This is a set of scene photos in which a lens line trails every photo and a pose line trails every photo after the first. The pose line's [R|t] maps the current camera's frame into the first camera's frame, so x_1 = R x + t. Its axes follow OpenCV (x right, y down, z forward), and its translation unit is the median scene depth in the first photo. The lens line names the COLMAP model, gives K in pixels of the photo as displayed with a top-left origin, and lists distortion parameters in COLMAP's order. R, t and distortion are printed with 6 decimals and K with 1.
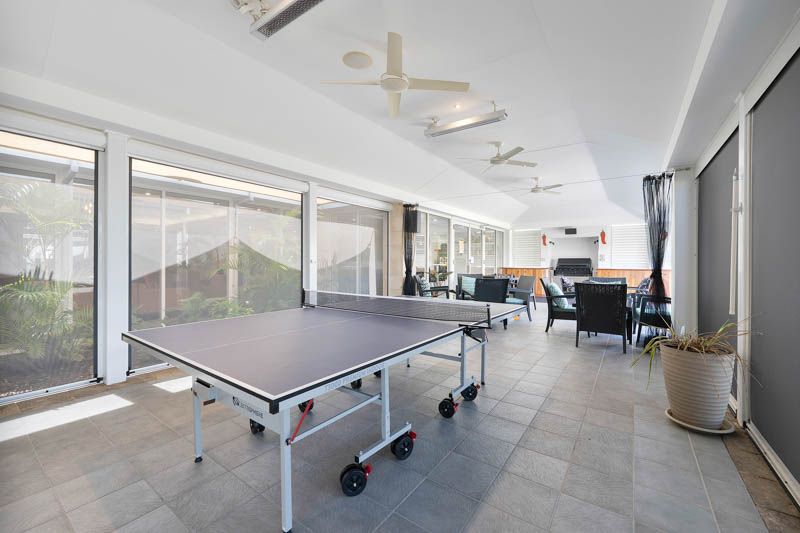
lens RADIAL K [[323.9, 0, 401.5], [0, 323.9, 264.2], [0, 0, 1]] dist [0.000647, 0.000033]
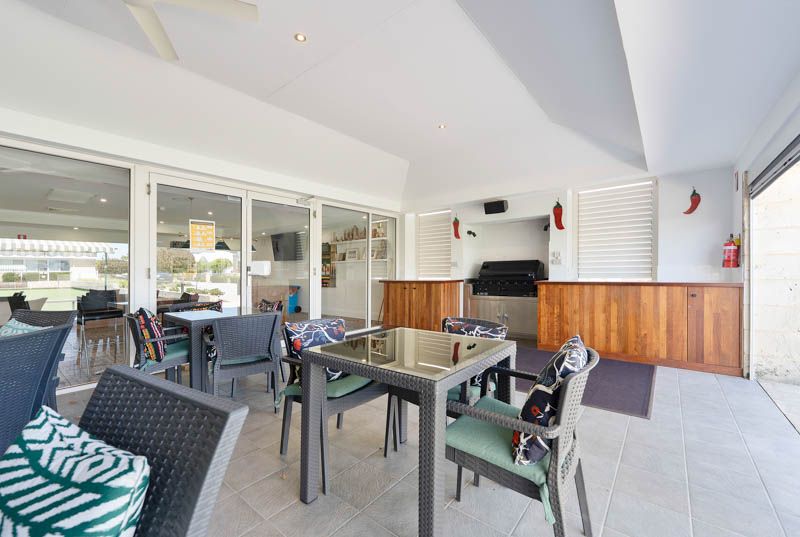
lens RADIAL K [[323.9, 0, 397.9], [0, 323.9, 270.6], [0, 0, 1]] dist [0.000647, 0.000033]
pose [[0.995896, -0.014147, -0.089398, 0.410982], [0.013085, 0.999837, -0.012450, 0.000972], [0.089560, 0.011229, 0.995918, 0.479950]]
